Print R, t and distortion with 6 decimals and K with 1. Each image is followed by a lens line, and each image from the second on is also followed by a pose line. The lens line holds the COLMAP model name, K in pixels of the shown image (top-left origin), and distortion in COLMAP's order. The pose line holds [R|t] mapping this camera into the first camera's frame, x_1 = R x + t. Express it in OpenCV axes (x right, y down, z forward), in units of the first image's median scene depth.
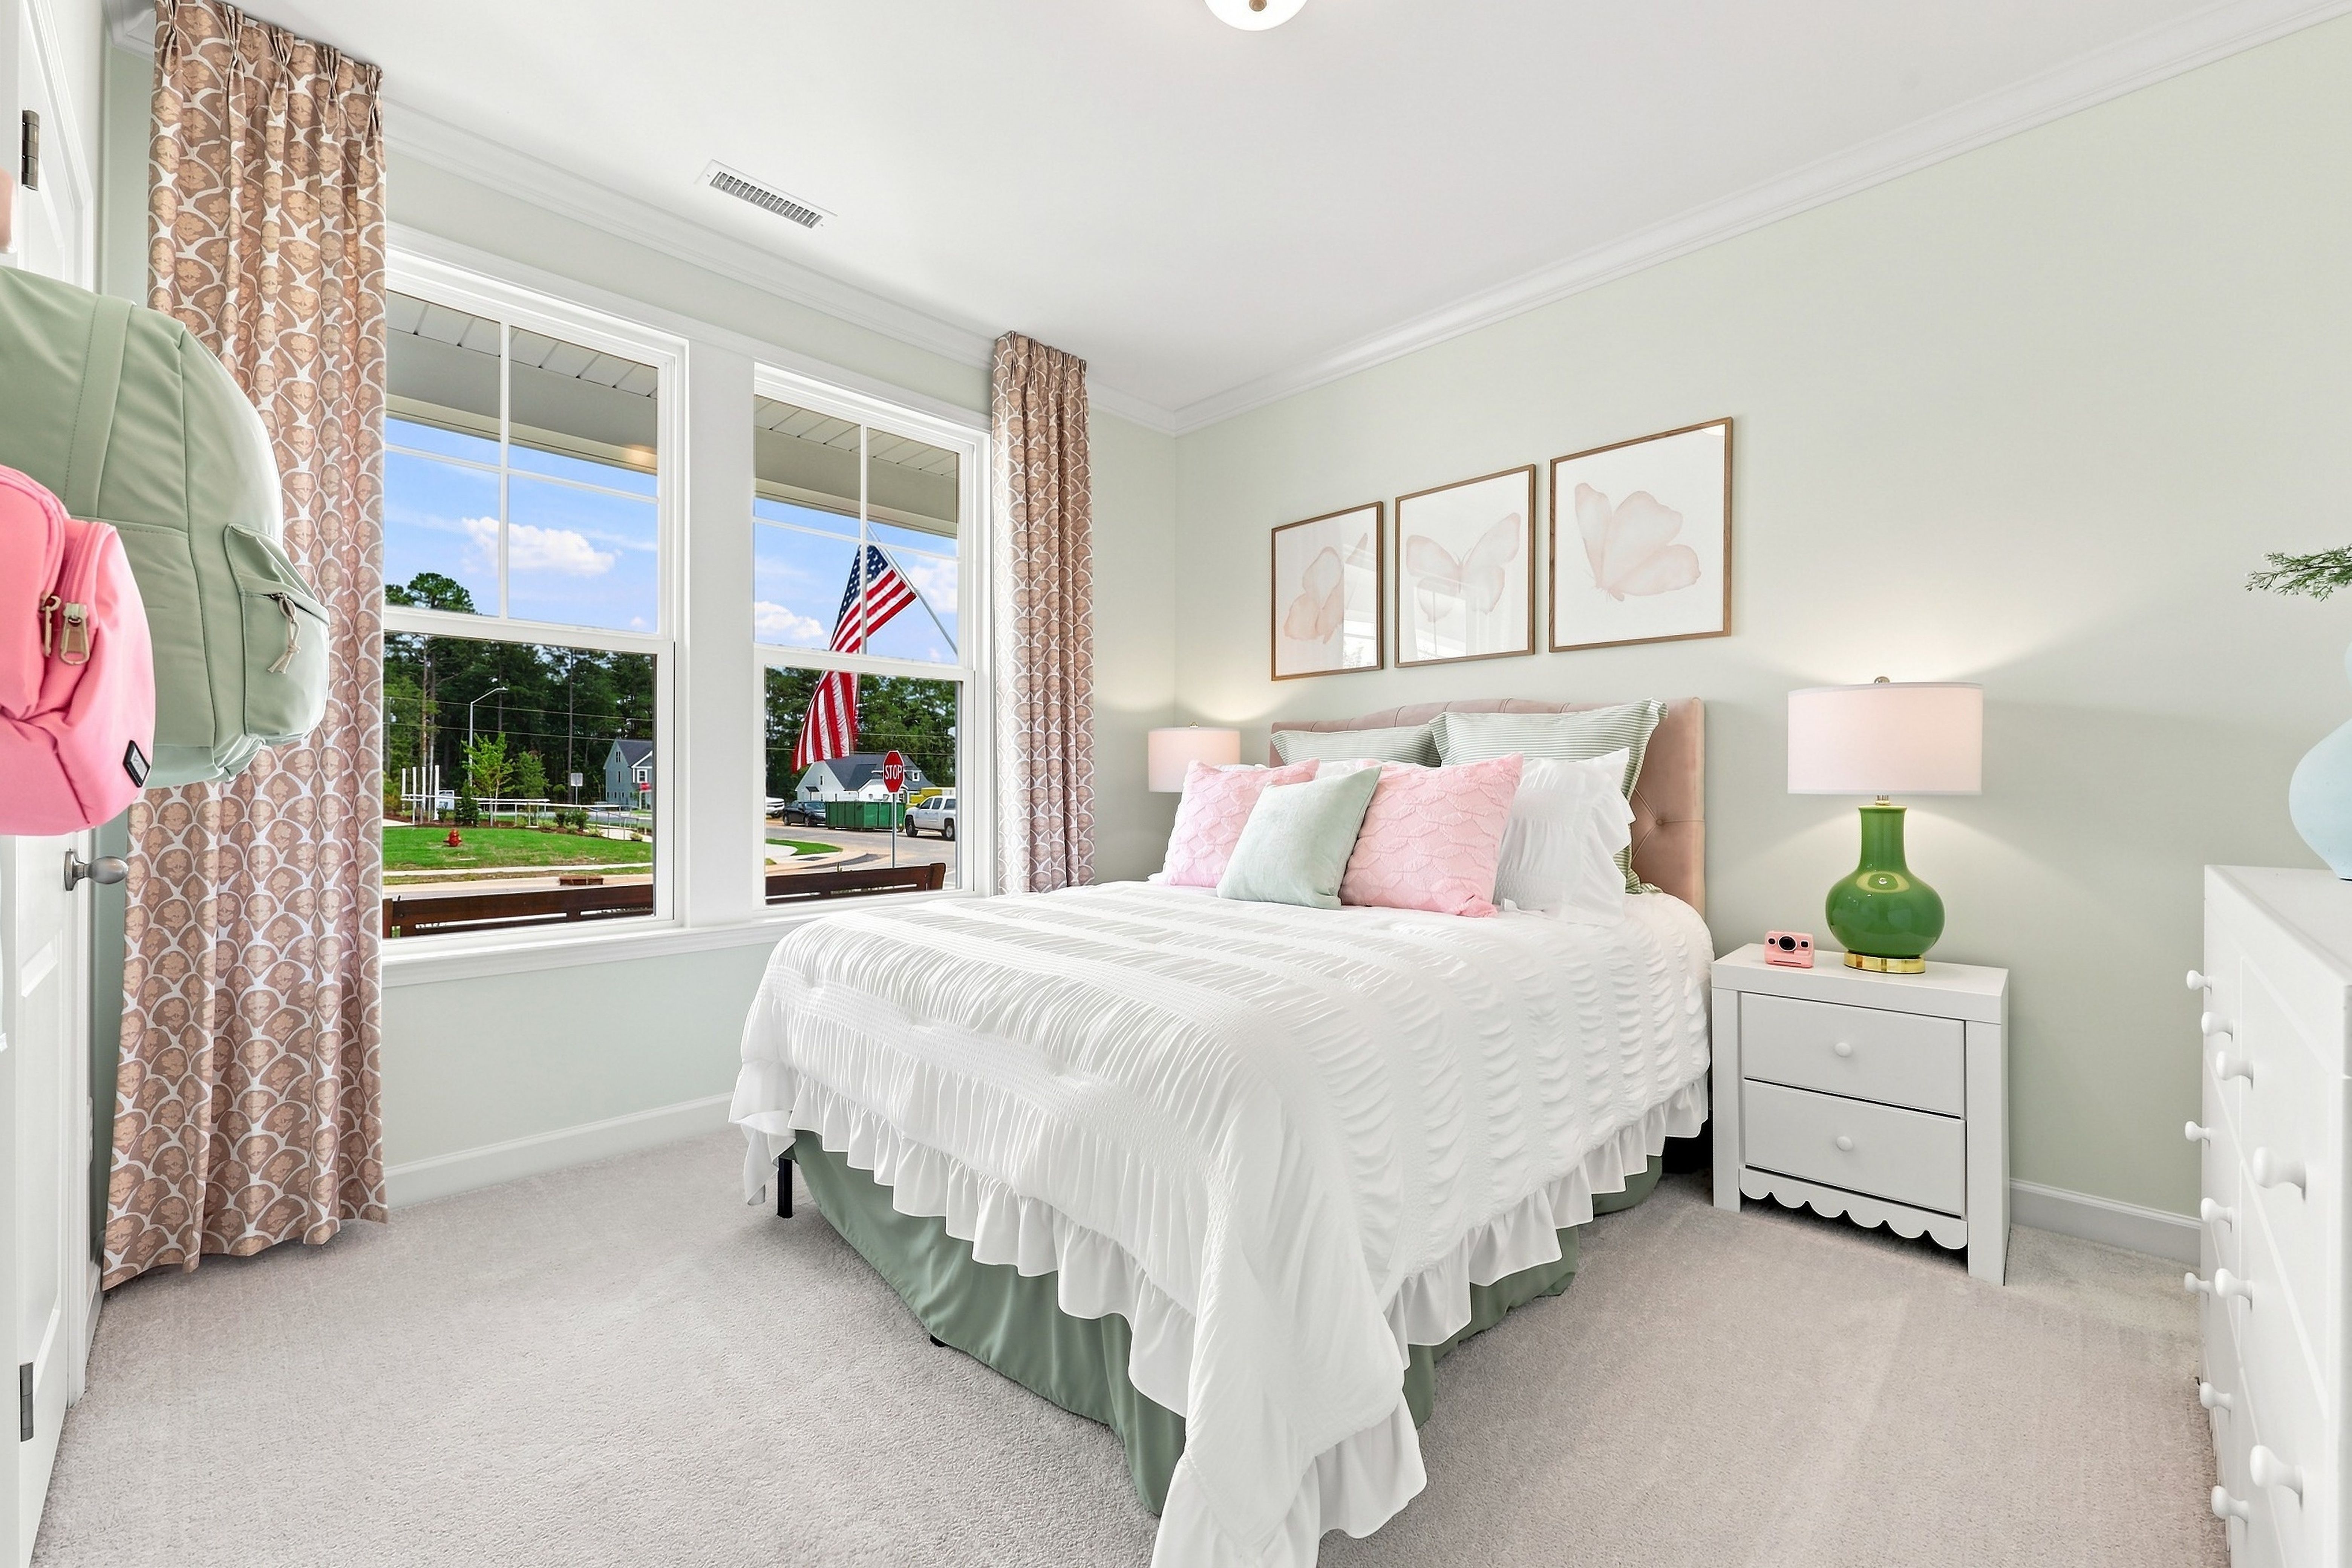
lens RADIAL K [[956.8, 0, 1173.6], [0, 956.8, 783.6], [0, 0, 1]] dist [0.005243, 0.000106]
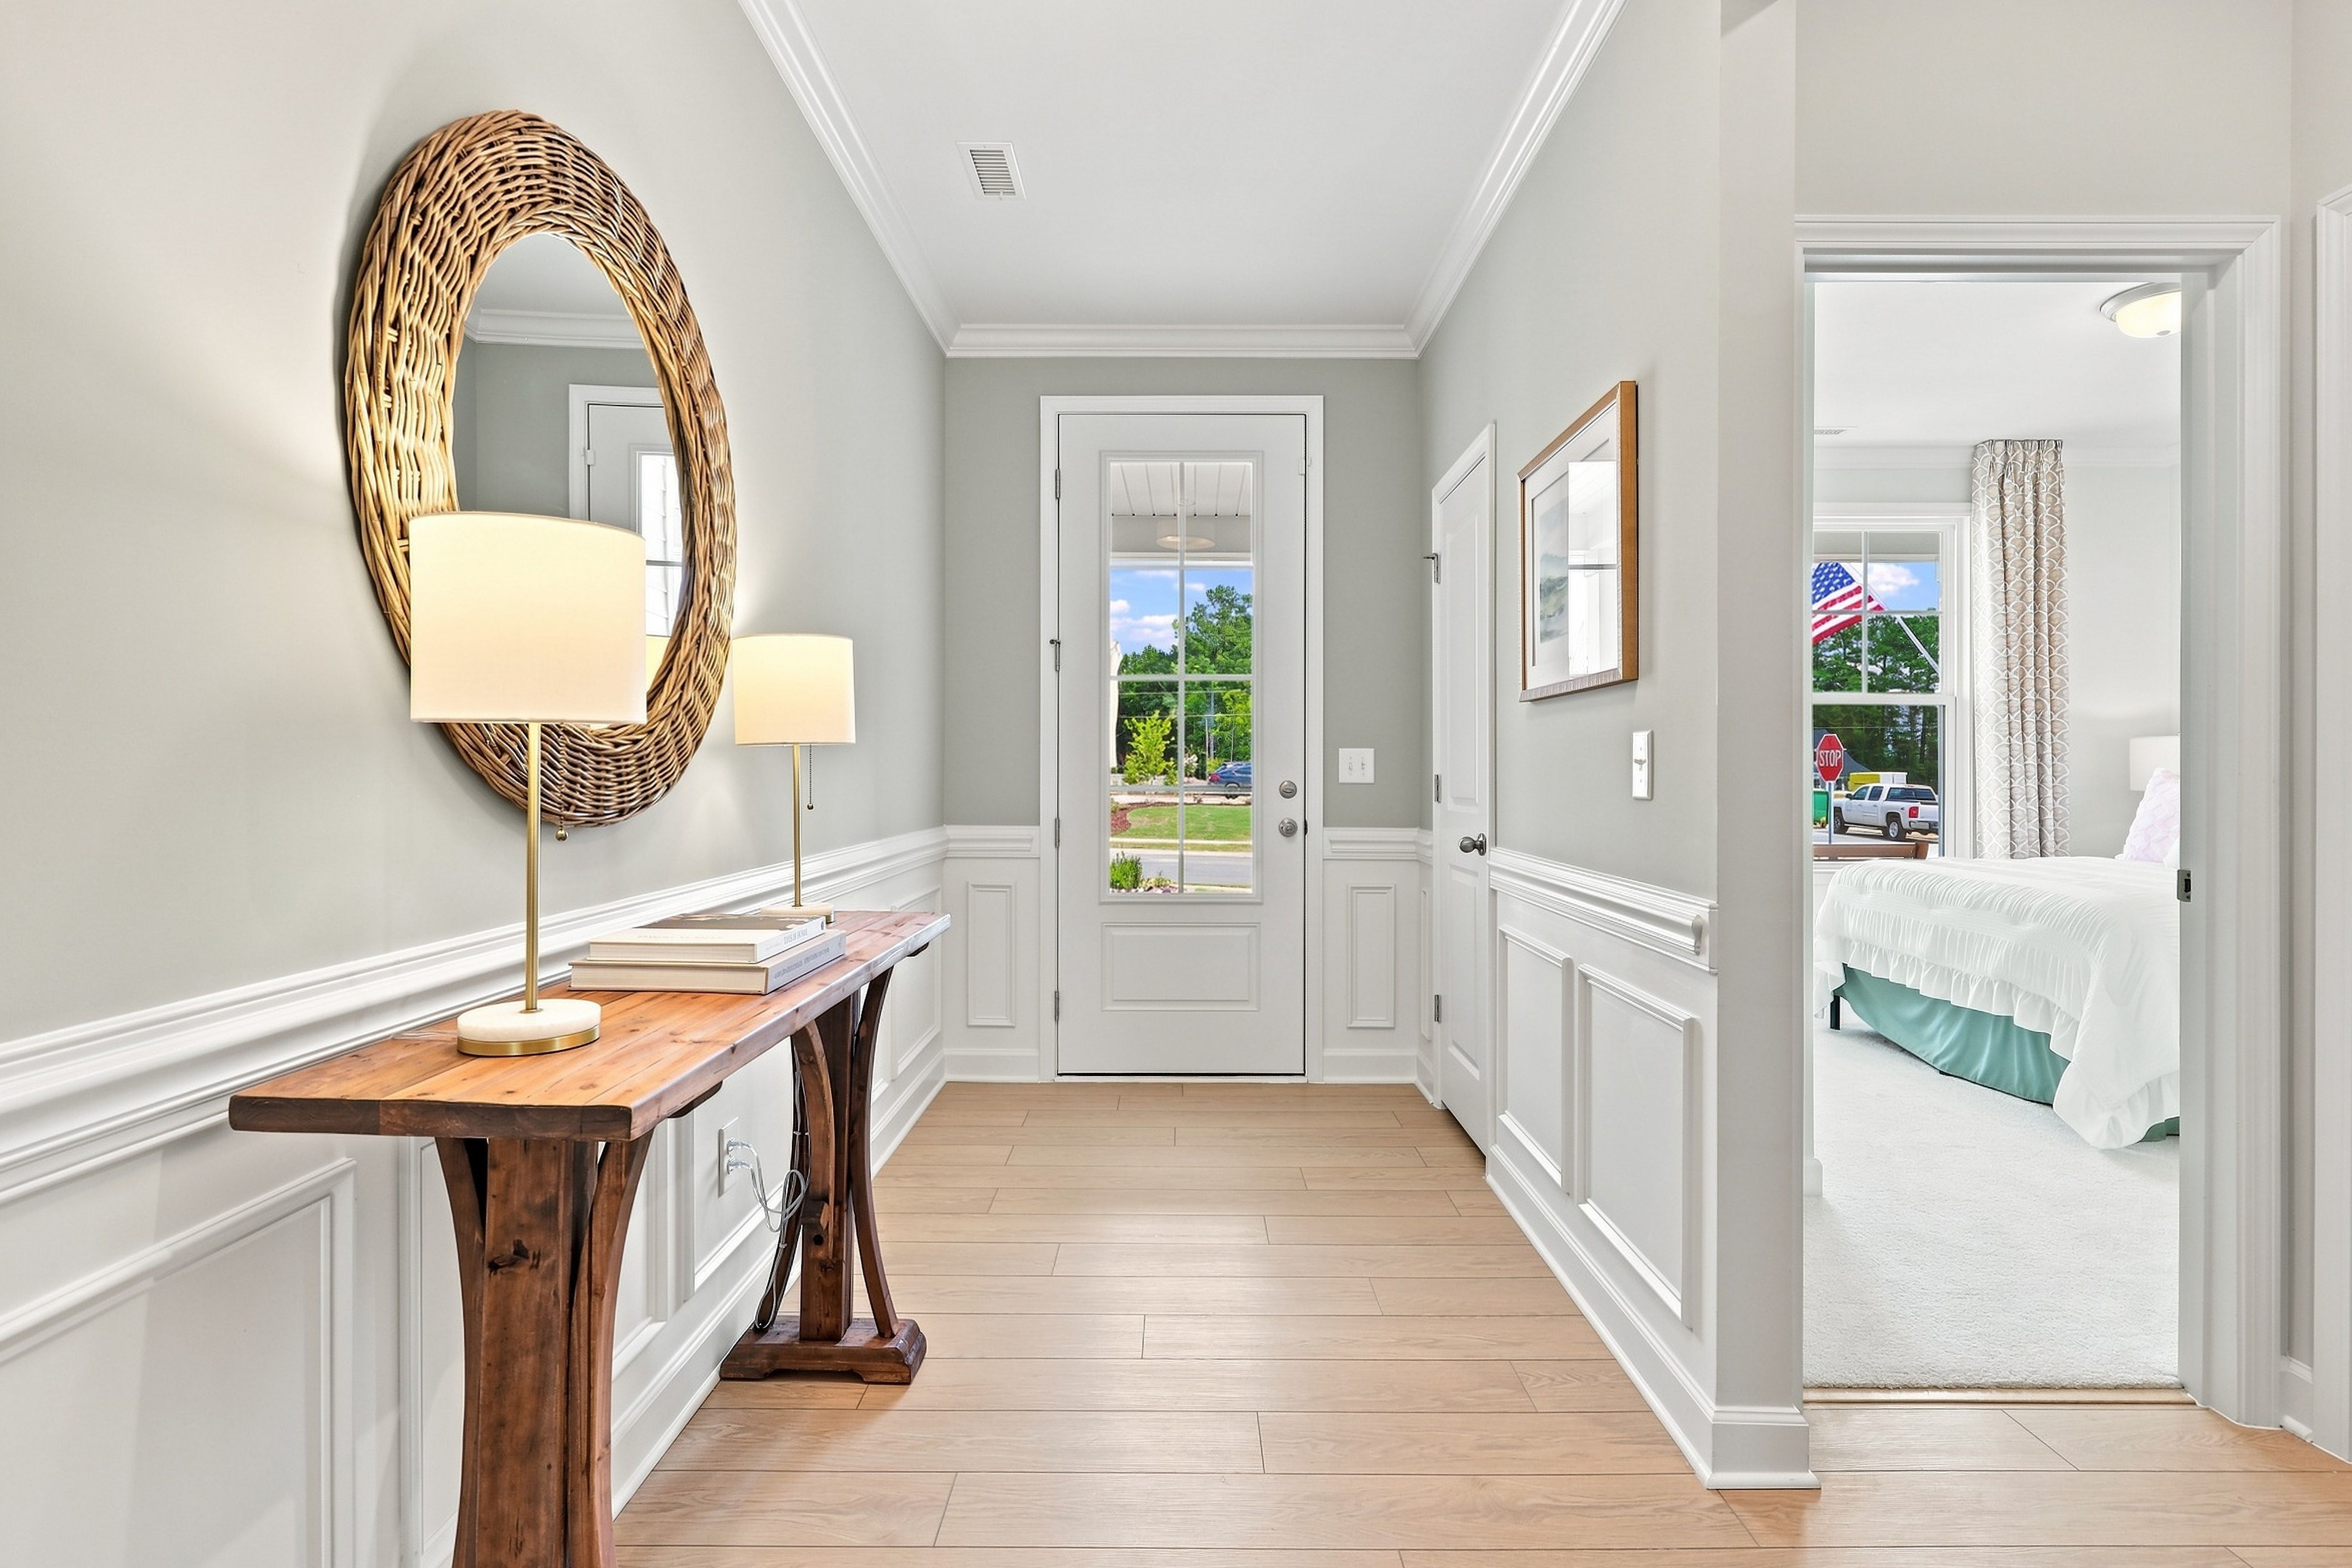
lens RADIAL K [[1143.9, 0, 1188.3], [0, 1143.9, 767.8], [0, 0, 1]] dist [0.000578, 0.002113]
pose [[0.712395, 0.000600, -0.701778, 0.147244], [0.000547, 0.999999, 0.001411, -0.023248], [0.701778, -0.001390, 0.712394, -0.872150]]
